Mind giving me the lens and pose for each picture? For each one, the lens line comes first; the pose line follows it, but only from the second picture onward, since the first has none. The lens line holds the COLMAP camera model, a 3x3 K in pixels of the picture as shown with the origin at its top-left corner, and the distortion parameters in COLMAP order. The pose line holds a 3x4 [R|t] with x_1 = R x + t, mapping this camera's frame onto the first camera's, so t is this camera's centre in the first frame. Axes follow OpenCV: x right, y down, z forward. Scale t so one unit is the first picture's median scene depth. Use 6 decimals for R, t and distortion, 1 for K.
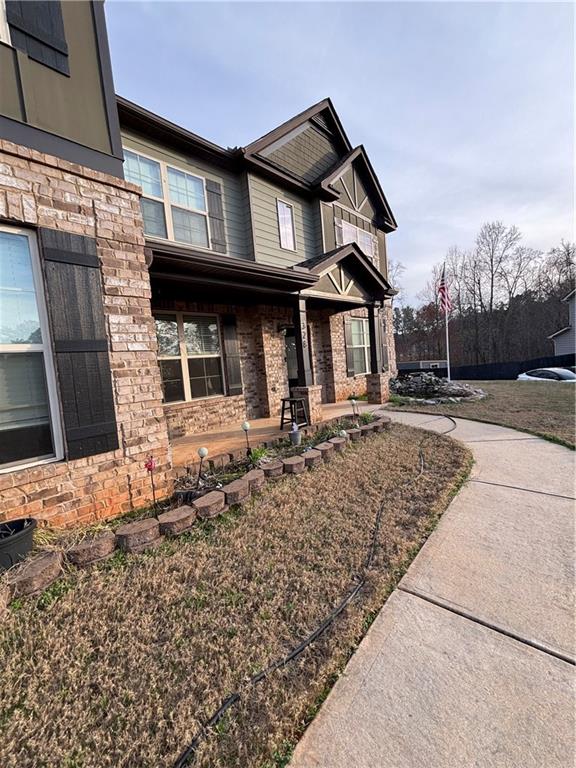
lens RADIAL K [[310.3, 0, 288.4], [0, 310.3, 384.6], [0, 0, 1]] dist [-0.000102, -0.000044]
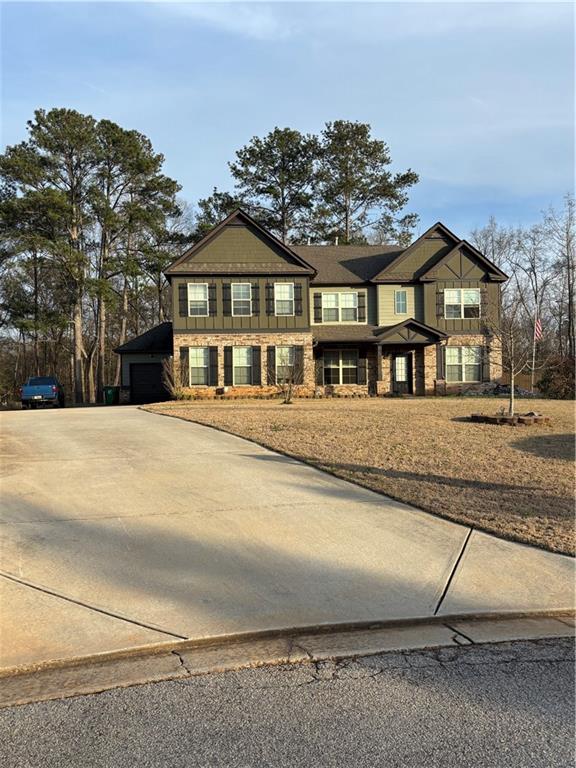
lens RADIAL K [[670.4, 0, 289.5], [0, 670.4, 385.3], [0, 0, 1]] dist [0.036824, -0.021106]
pose [[0.752444, 0.057945, -0.656102, 2.848501], [-0.092996, 0.995490, -0.018732, 0.193878], [0.652058, 0.075110, 0.754440, -3.271807]]
